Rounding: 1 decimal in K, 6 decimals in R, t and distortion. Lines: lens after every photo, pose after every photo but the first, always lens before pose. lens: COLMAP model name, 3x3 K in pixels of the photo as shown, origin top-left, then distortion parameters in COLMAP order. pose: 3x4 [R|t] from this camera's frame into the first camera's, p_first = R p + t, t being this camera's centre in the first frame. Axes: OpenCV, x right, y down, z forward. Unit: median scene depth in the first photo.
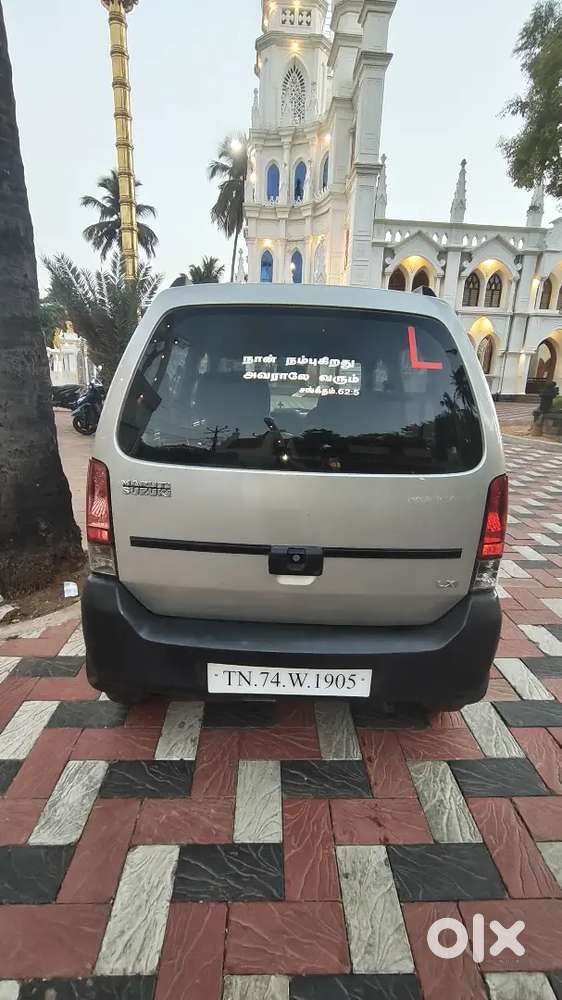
lens RADIAL K [[446.5, 0, 280.3], [0, 446.5, 502.4], [0, 0, 1]] dist [-0.000480, 0.000692]
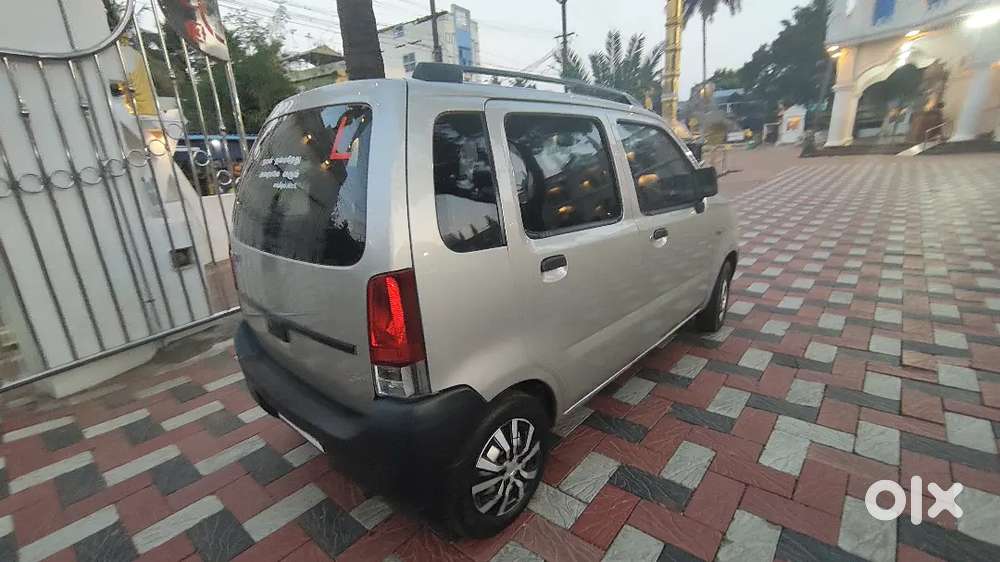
lens RADIAL K [[446.5, 0, 500.5], [0, 446.5, 290.0], [0, 0, 1]] dist [-0.000480, 0.000692]
pose [[0.736103, 0.125383, -0.665155, 1.073209], [-0.104597, 0.991960, 0.071233, -0.099438], [0.668739, 0.017138, 0.743300, 0.418035]]
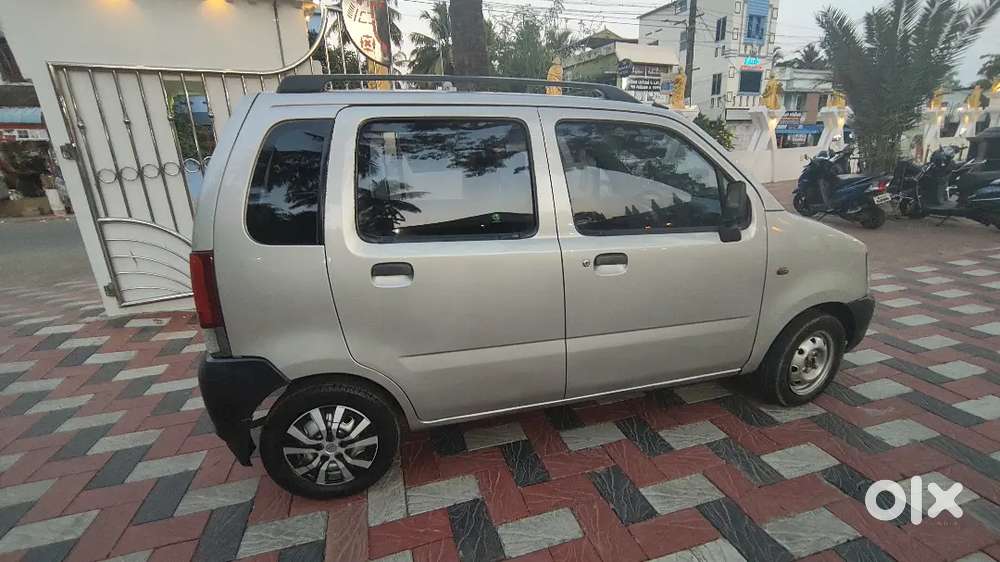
lens RADIAL K [[446.5, 0, 502.8], [0, 446.5, 287.8], [0, 0, 1]] dist [-0.000480, 0.000692]
pose [[0.246479, 0.250269, -0.936276, 1.505656], [-0.225371, 0.954399, 0.195783, -0.317799], [0.942579, 0.162753, 0.291643, 1.207682]]
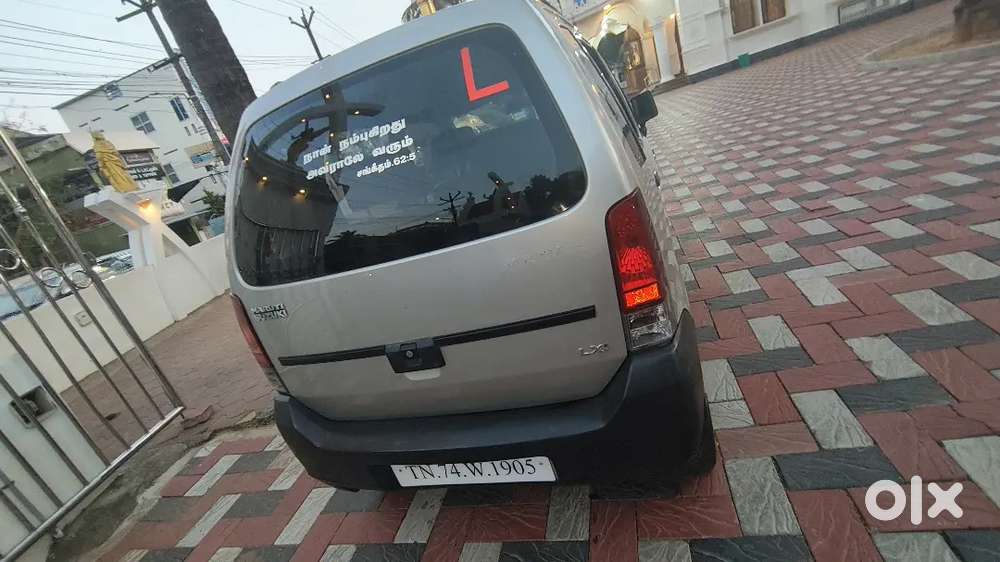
lens RADIAL K [[446.5, 0, 502.8], [0, 446.5, 286.5], [0, 0, 1]] dist [-0.000480, 0.000692]
pose [[0.910511, -0.216074, -0.352536, 0.462950], [0.252730, 0.965619, 0.060896, -0.012933], [0.327257, -0.144543, 0.933815, 0.184764]]
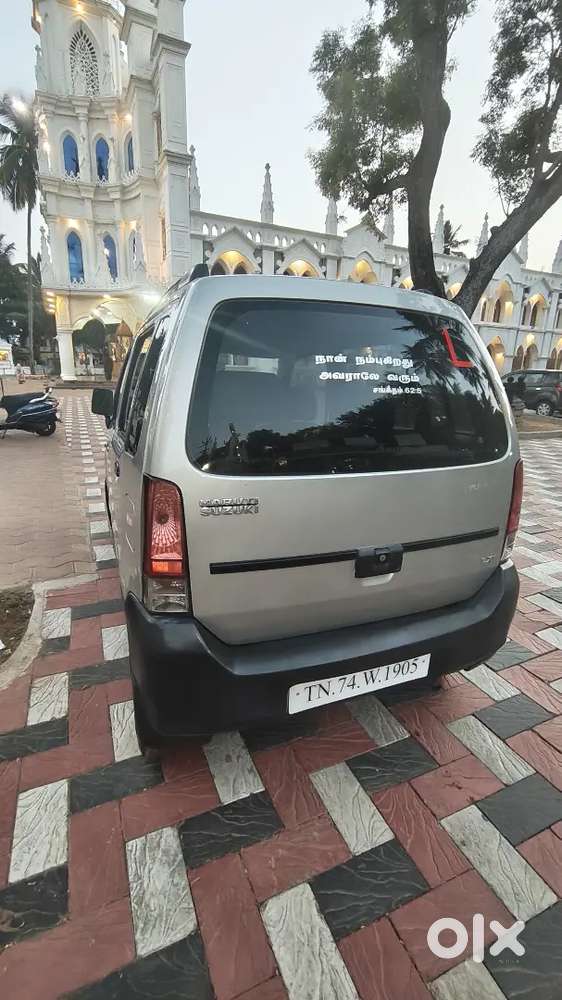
lens RADIAL K [[446.5, 0, 276.5], [0, 446.5, 500.7], [0, 0, 1]] dist [-0.000480, 0.000692]
pose [[0.928665, -0.112906, 0.353317, -0.433302], [0.108656, 0.993567, 0.031911, -0.049503], [-0.354647, 0.008755, 0.934959, 0.118440]]
